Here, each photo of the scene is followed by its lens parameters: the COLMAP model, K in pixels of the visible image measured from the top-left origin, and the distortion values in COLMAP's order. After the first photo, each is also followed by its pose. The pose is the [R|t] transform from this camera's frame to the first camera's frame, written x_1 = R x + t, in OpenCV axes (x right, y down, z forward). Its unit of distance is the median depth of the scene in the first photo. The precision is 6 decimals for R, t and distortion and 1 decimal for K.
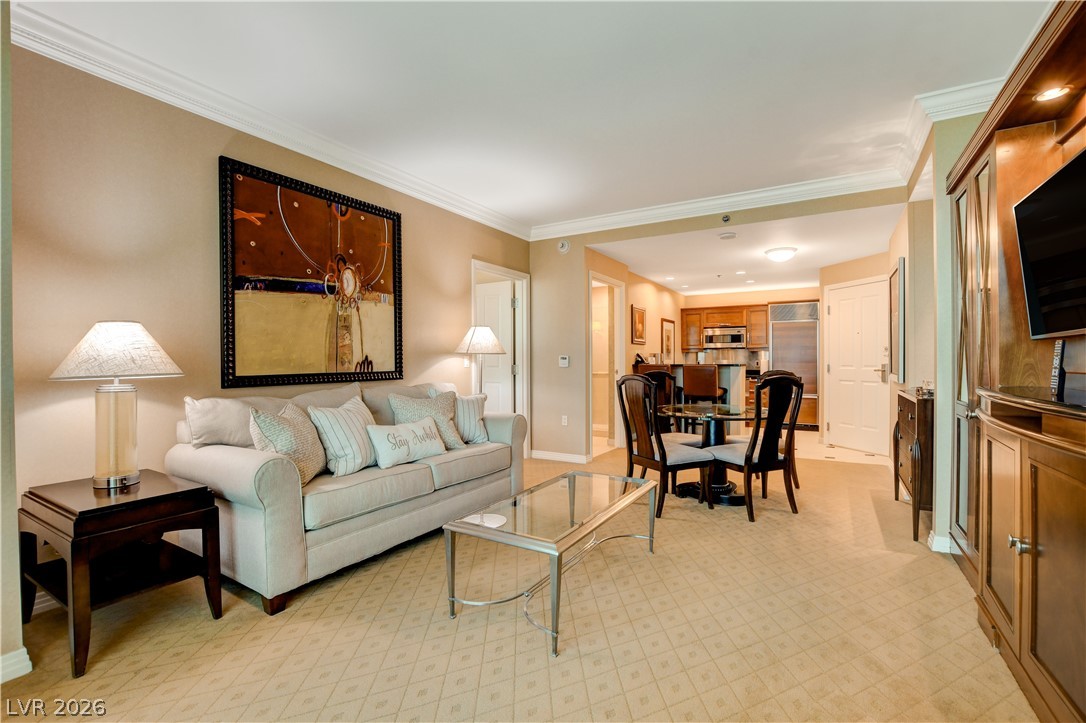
lens RADIAL K [[493.8, 0, 547.1], [0, 493.8, 362.2], [0, 0, 1]] dist [-0.002095, -0.000210]
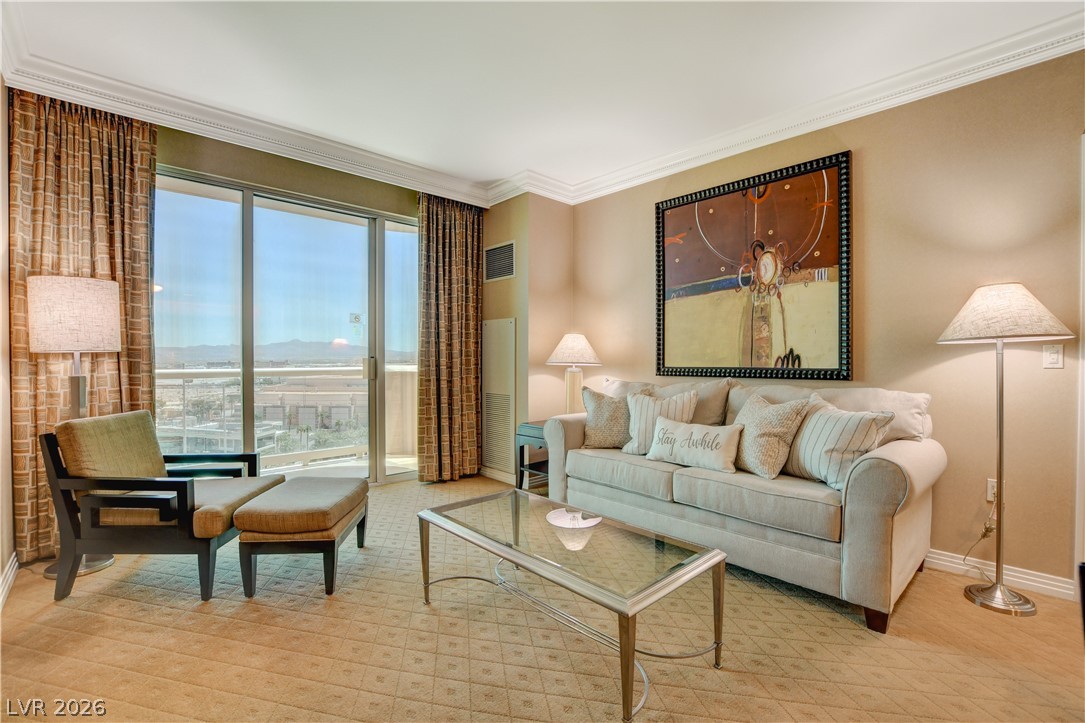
lens RADIAL K [[493.4, 0, 546.6], [0, 493.4, 362.2], [0, 0, 1]] dist [-0.002095, -0.000210]
pose [[-0.290096, 0.010723, -0.956937, 0.579507], [-0.004846, 0.999908, 0.012673, 0.000725], [0.956985, 0.008314, -0.290017, 0.881634]]
